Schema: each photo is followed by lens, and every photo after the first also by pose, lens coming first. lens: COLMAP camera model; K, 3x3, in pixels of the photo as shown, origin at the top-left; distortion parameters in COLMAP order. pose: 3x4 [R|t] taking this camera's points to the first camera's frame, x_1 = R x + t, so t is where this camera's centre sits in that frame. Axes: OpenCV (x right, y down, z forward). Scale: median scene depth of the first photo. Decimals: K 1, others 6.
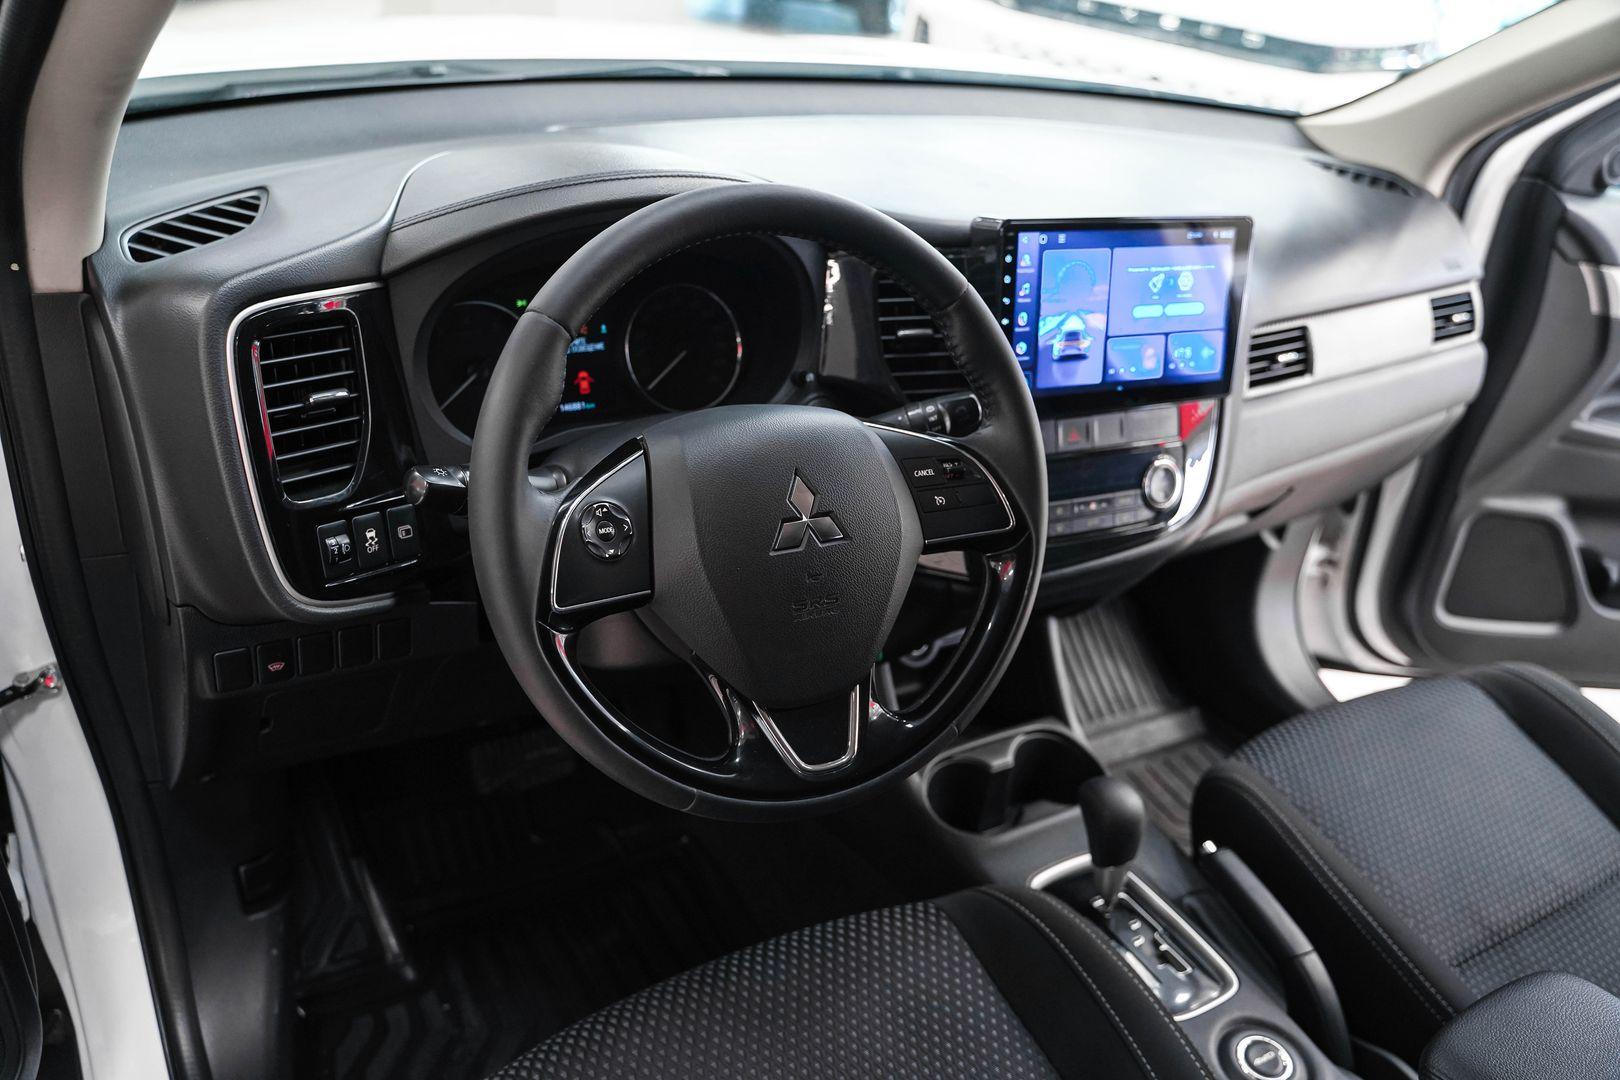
lens RADIAL K [[1311.7, 0, 800.9], [0, 1311.7, 535.0], [0, 0, 1]] dist [-0.137028, 0.123833]
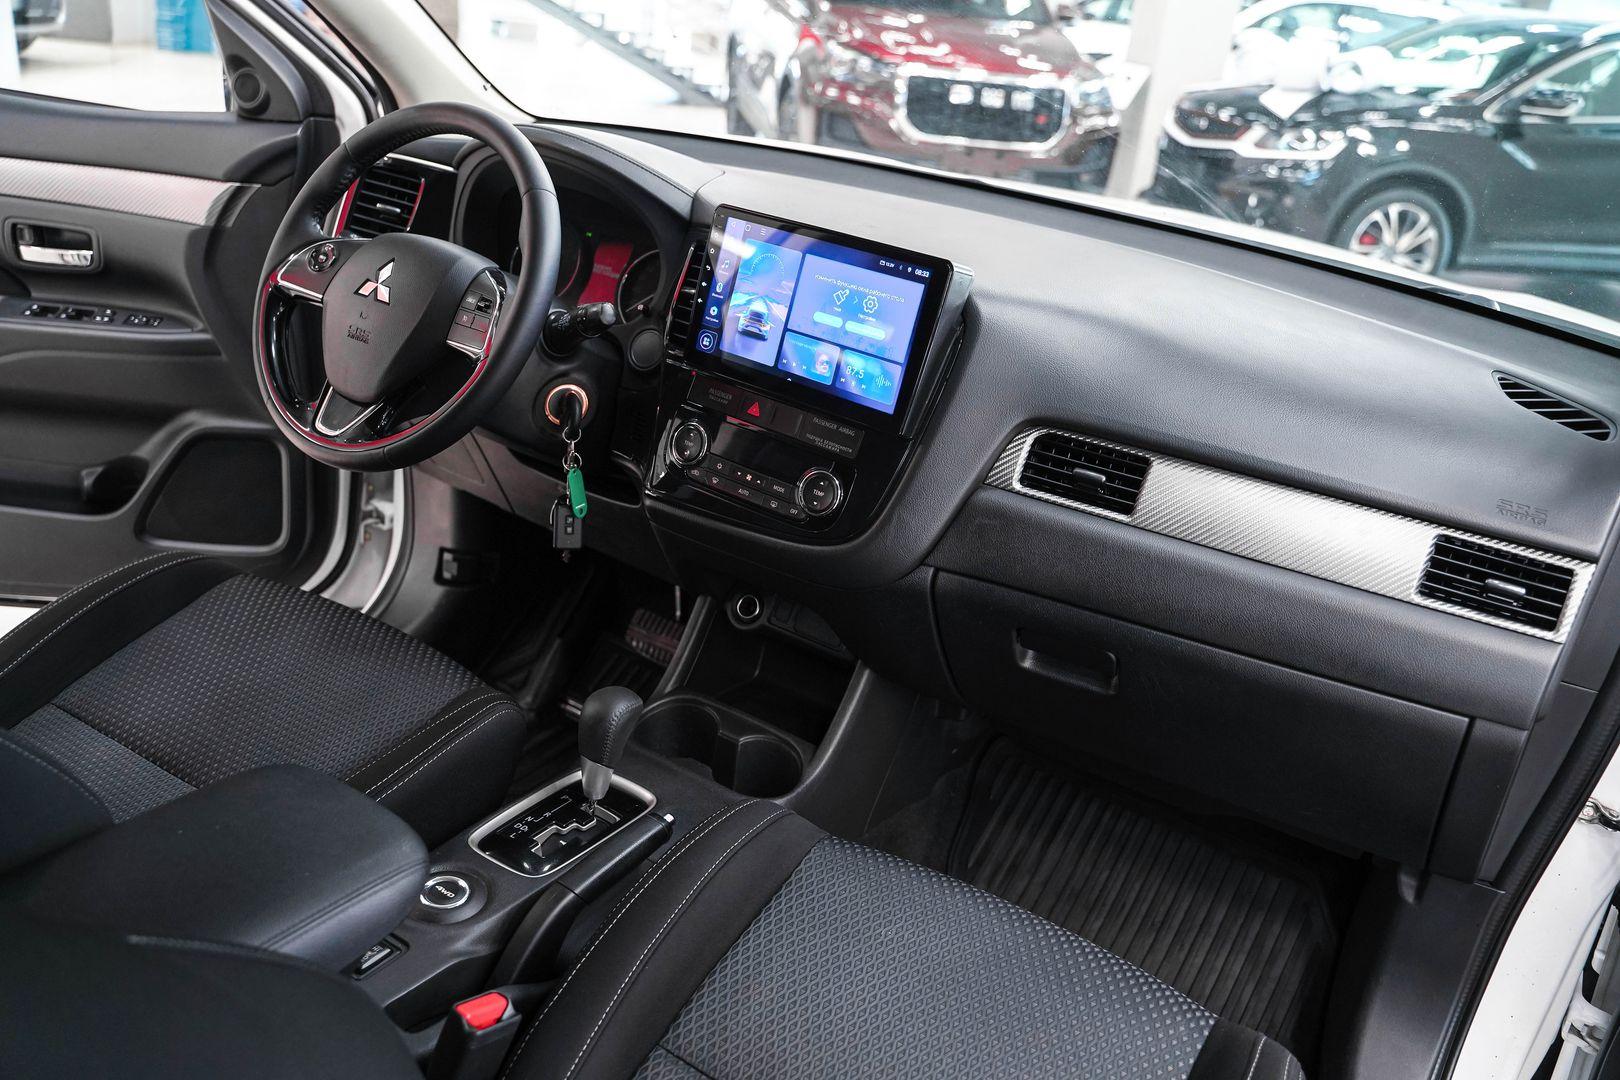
lens RADIAL K [[1288.5, 0, 810.0], [0, 1288.5, 540.0], [0, 0, 1]] dist [-0.126345, 0.089622]
pose [[0.465092, 0.297525, -0.833768, 1.016776], [-0.495747, 0.867834, 0.033145, -0.032577], [0.733434, 0.397922, 0.551120, 0.386072]]
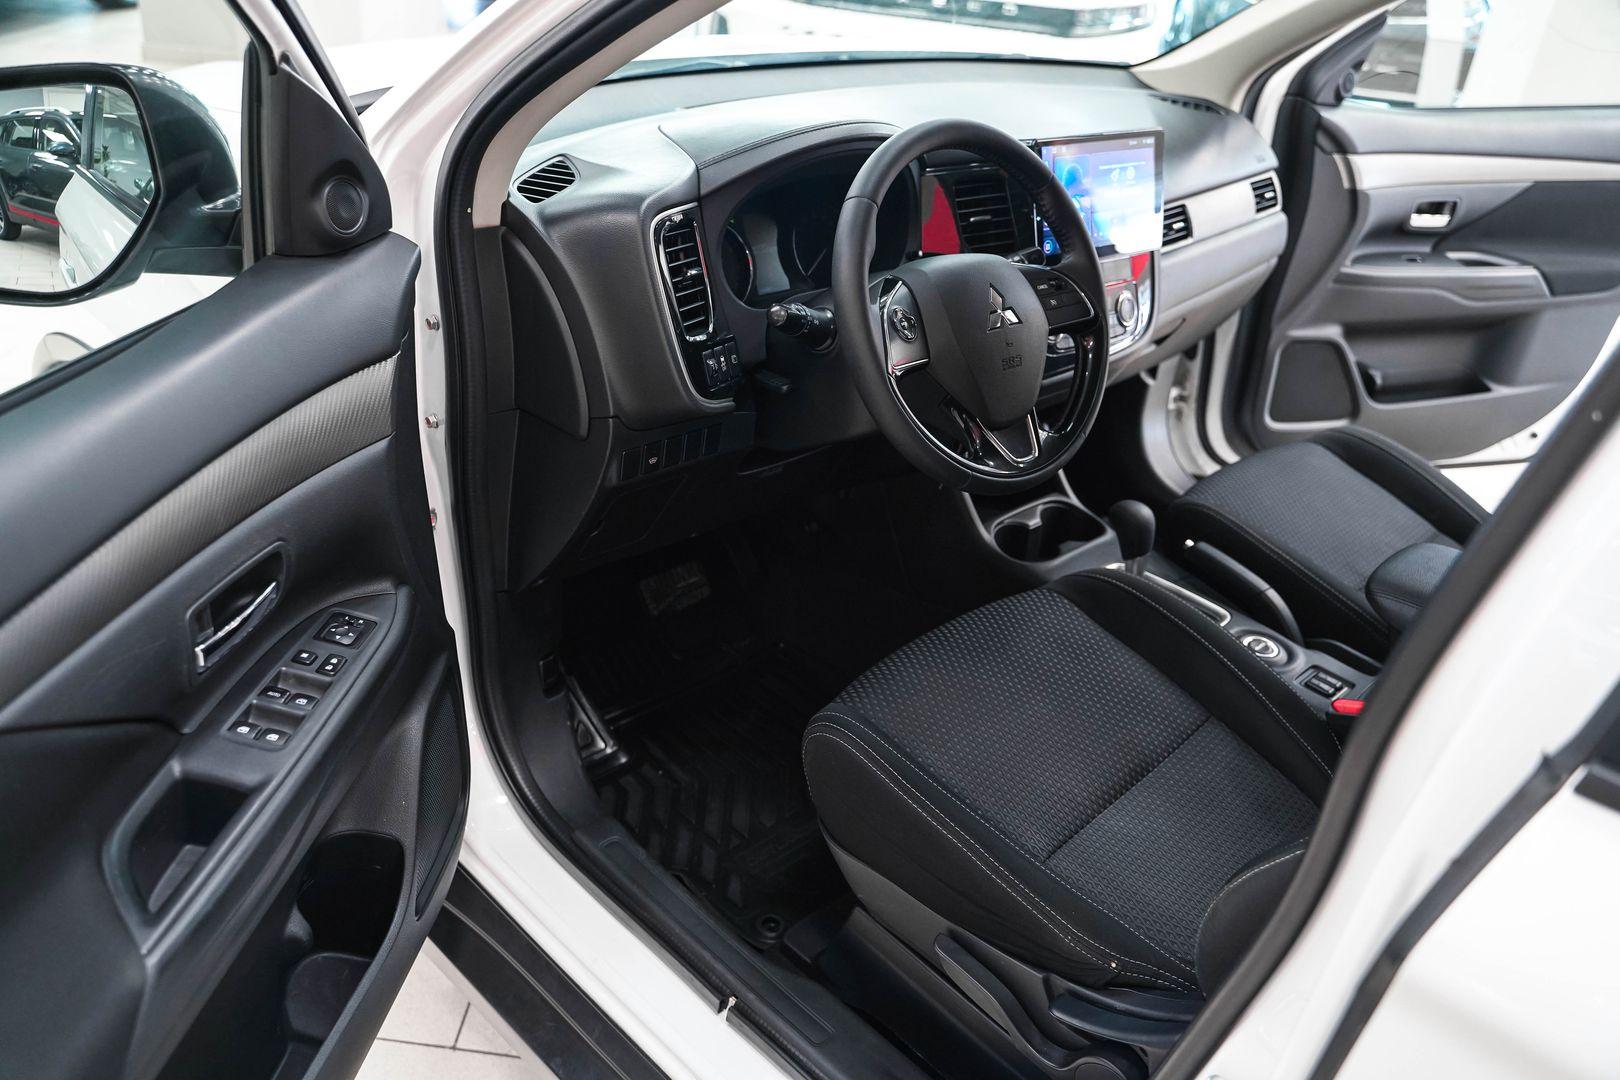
lens RADIAL K [[1311.7, 0, 800.9], [0, 1311.7, 535.0], [0, 0, 1]] dist [-0.137028, 0.123833]
pose [[0.973341, -0.139700, 0.181909, -0.355723], [0.138663, 0.990167, 0.018468, 0.124044], [-0.182701, 0.007248, 0.983142, -0.367466]]
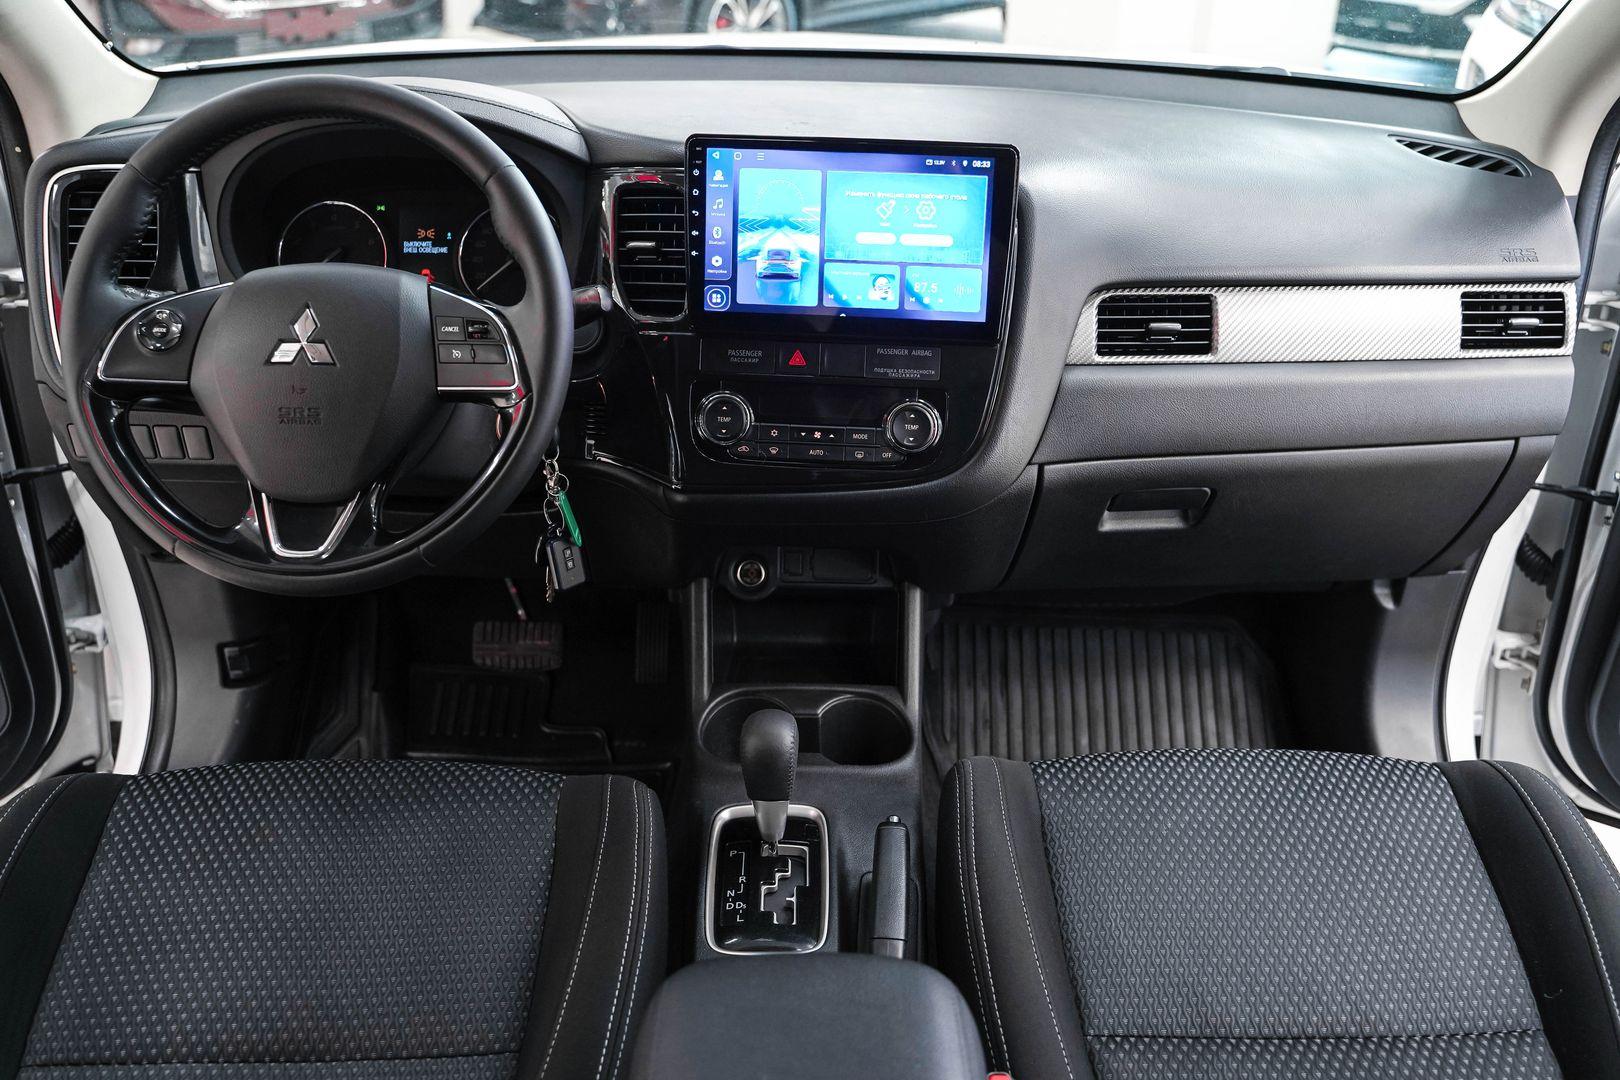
lens RADIAL K [[1311.7, 0, 800.9], [0, 1311.7, 535.0], [0, 0, 1]] dist [-0.137028, 0.123833]
pose [[0.857261, 0.147237, -0.493380, 0.611873], [-0.178409, 0.983820, -0.016393, 0.060814], [0.482984, 0.102077, 0.869659, 0.119696]]
